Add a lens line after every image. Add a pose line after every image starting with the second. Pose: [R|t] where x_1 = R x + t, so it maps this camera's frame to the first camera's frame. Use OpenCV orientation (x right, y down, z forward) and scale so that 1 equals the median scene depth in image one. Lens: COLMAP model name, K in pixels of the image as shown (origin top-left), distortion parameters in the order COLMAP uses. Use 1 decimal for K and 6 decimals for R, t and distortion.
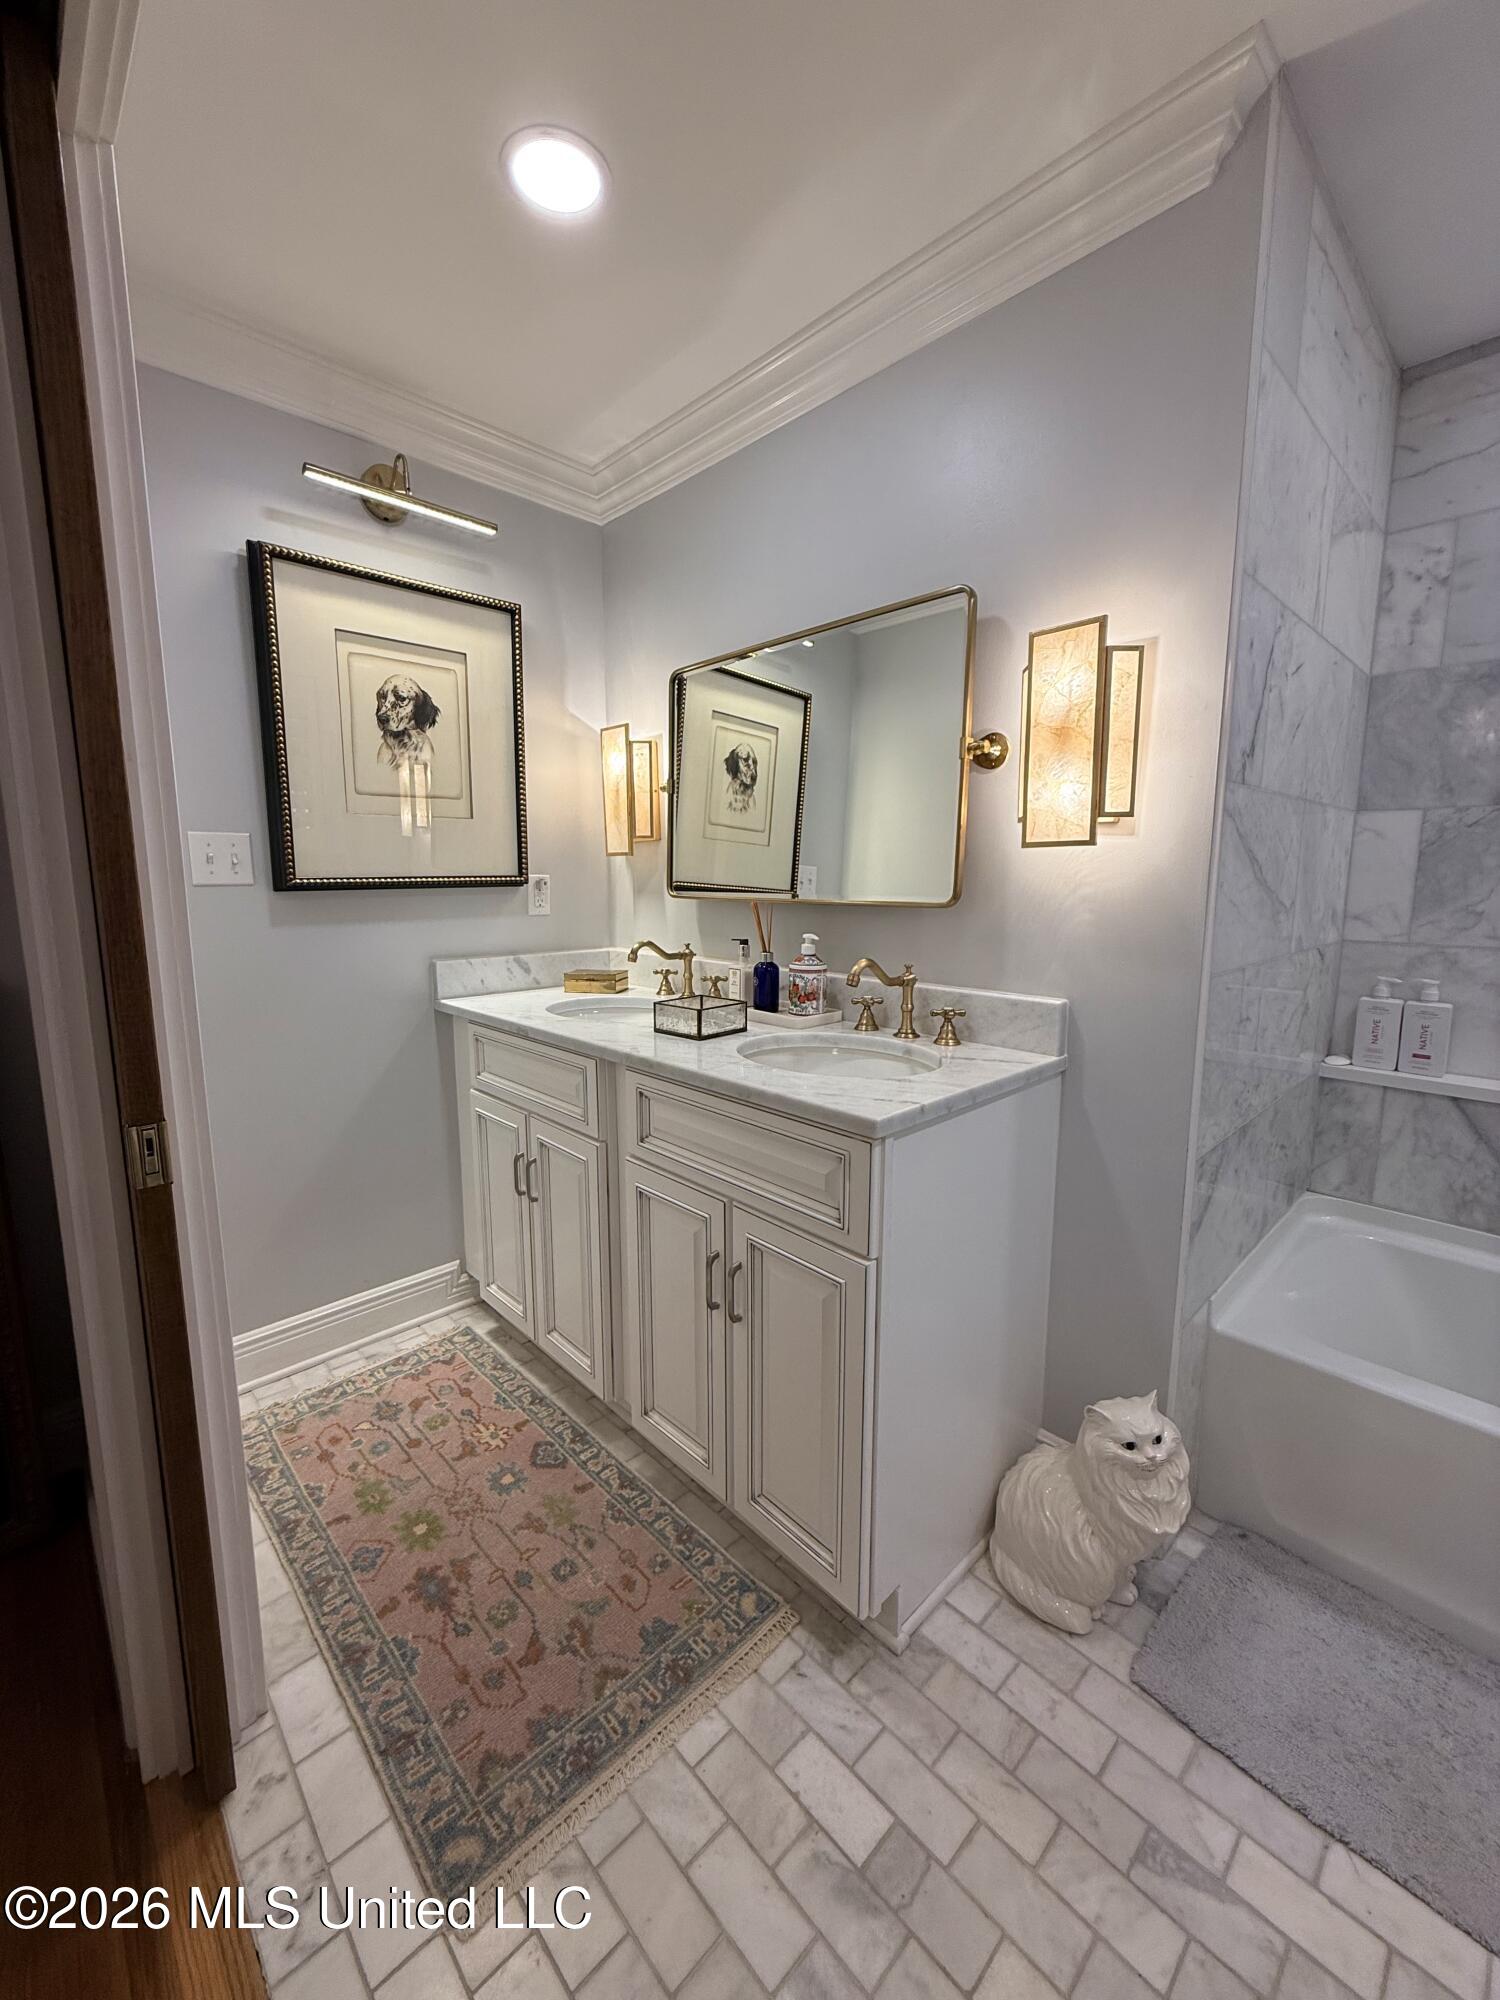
lens RADIAL K [[796.2, 0, 790.5], [0, 796.2, 987.5], [0, 0, 1]] dist [-0.002094, 0.001226]
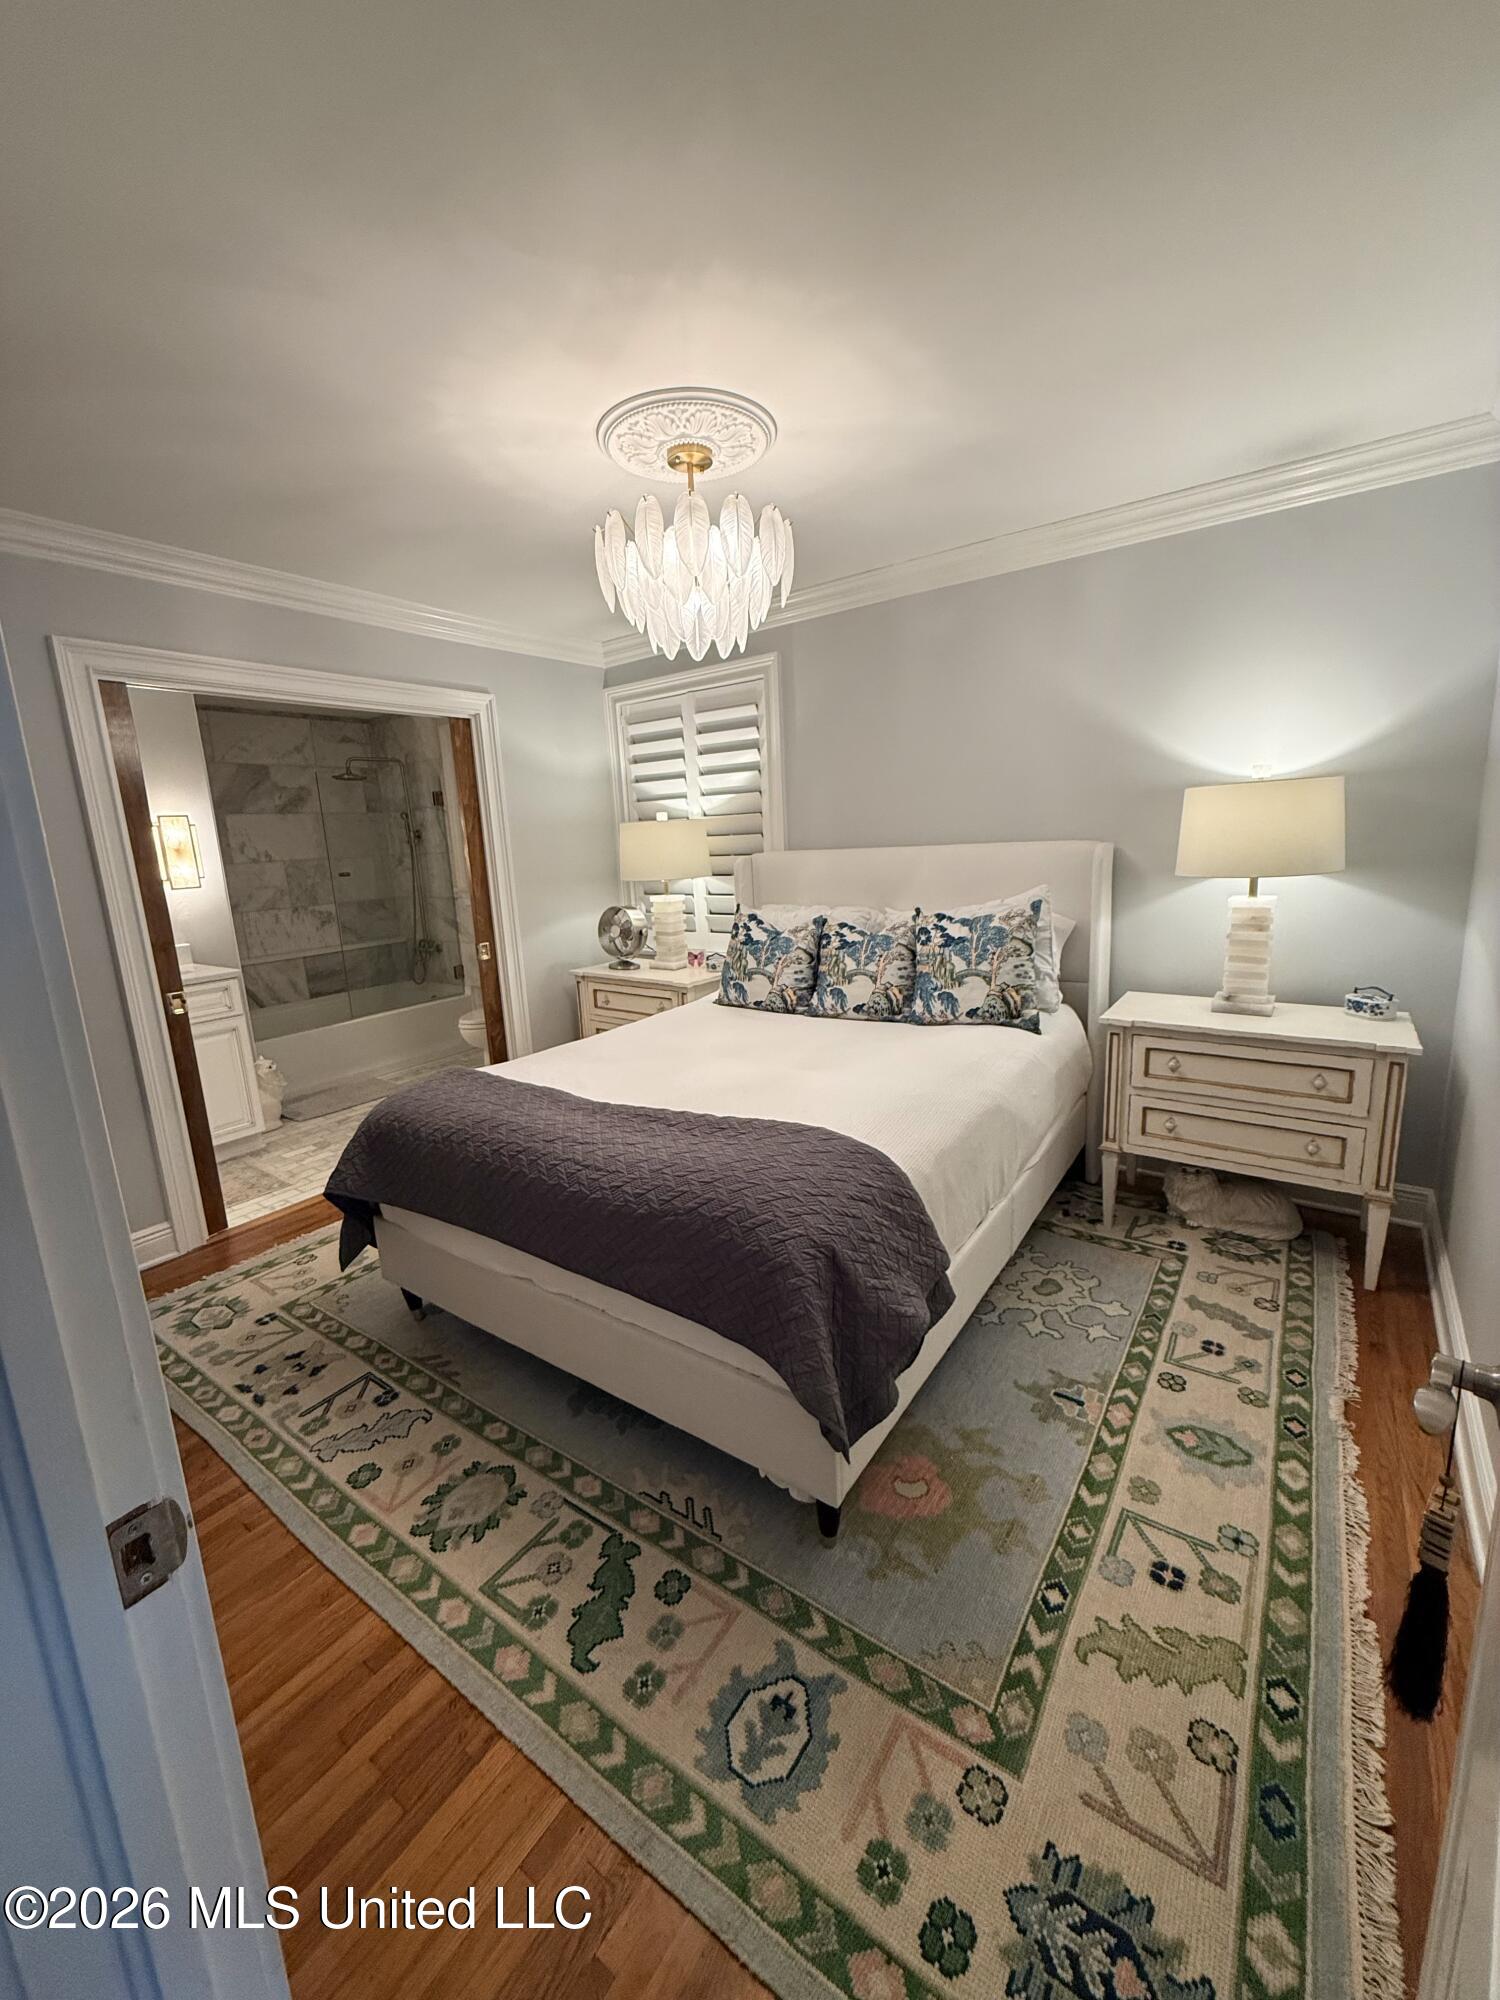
lens RADIAL K [[796.2, 0, 752.0], [0, 796.2, 989.3], [0, 0, 1]] dist [-0.002094, 0.001226]
pose [[-0.174371, -0.182328, 0.967653, -3.463223], [0.191821, 0.957591, 0.214998, -0.063358], [-0.965815, 0.223106, -0.132001, -0.630918]]
